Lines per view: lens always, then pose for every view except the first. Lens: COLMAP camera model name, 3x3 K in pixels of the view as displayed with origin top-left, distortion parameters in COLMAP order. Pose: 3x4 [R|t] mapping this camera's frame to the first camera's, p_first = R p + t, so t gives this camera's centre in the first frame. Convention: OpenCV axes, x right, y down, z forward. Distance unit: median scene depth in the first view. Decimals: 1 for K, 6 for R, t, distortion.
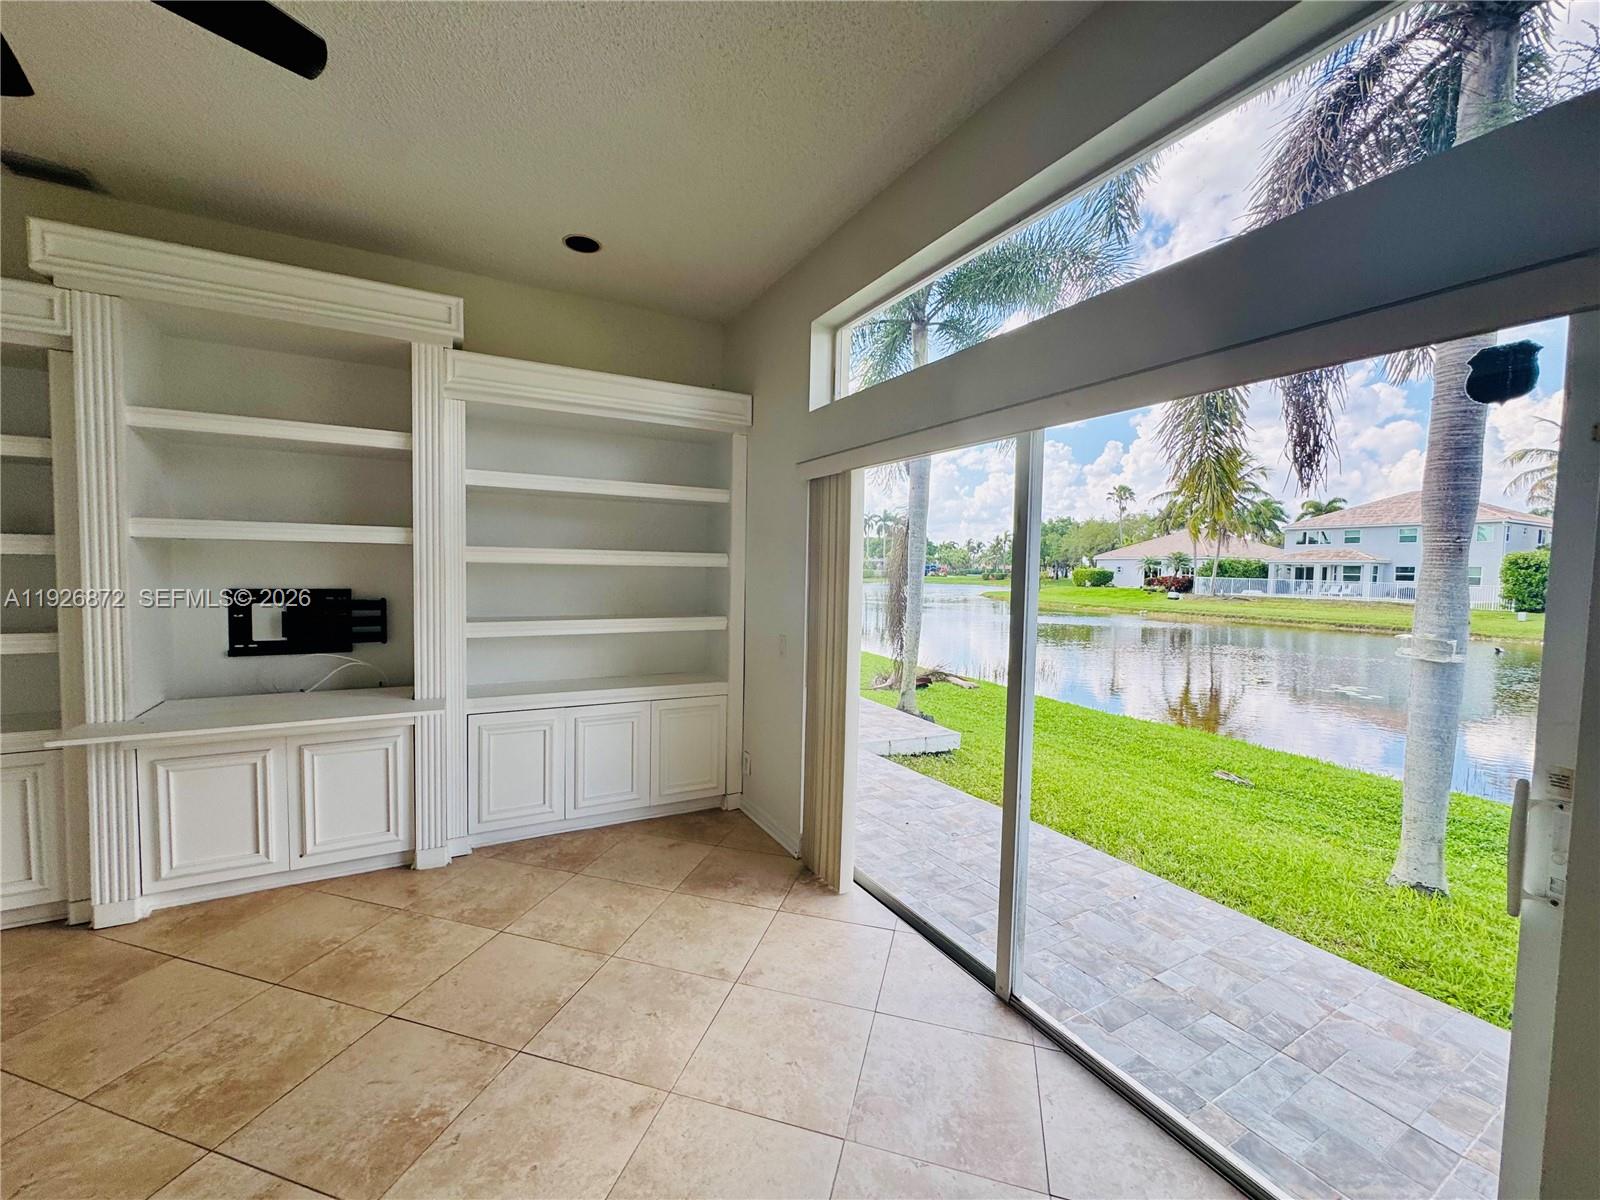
lens RADIAL K [[637.4, 0, 796.5], [0, 637.4, 601.3], [0, 0, 1]] dist [-0.006954, 0.001558]
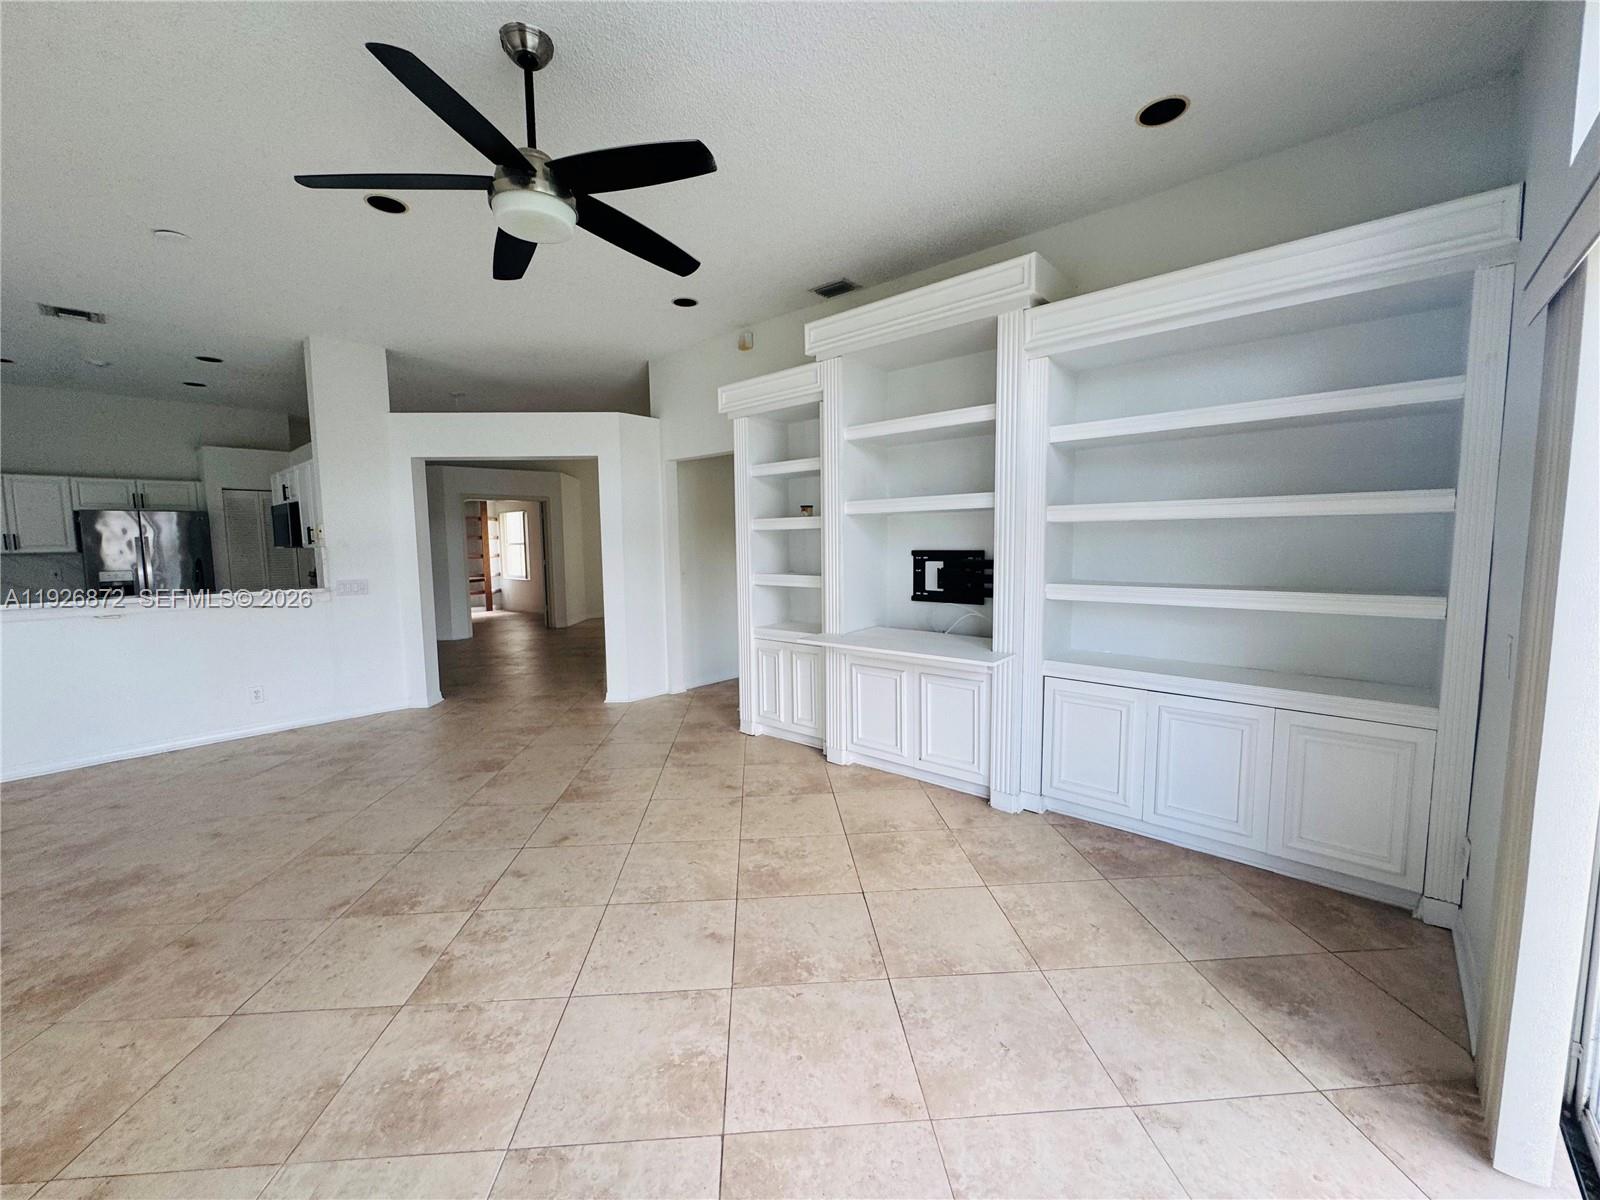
lens RADIAL K [[637.4, 0, 799.1], [0, 637.4, 600.7], [0, 0, 1]] dist [-0.006954, 0.001558]
pose [[0.337677, 0.068416, -0.938772, 0.247841], [-0.030949, 0.997623, 0.061572, 0.009773], [0.940753, 0.008263, 0.338992, 0.262052]]
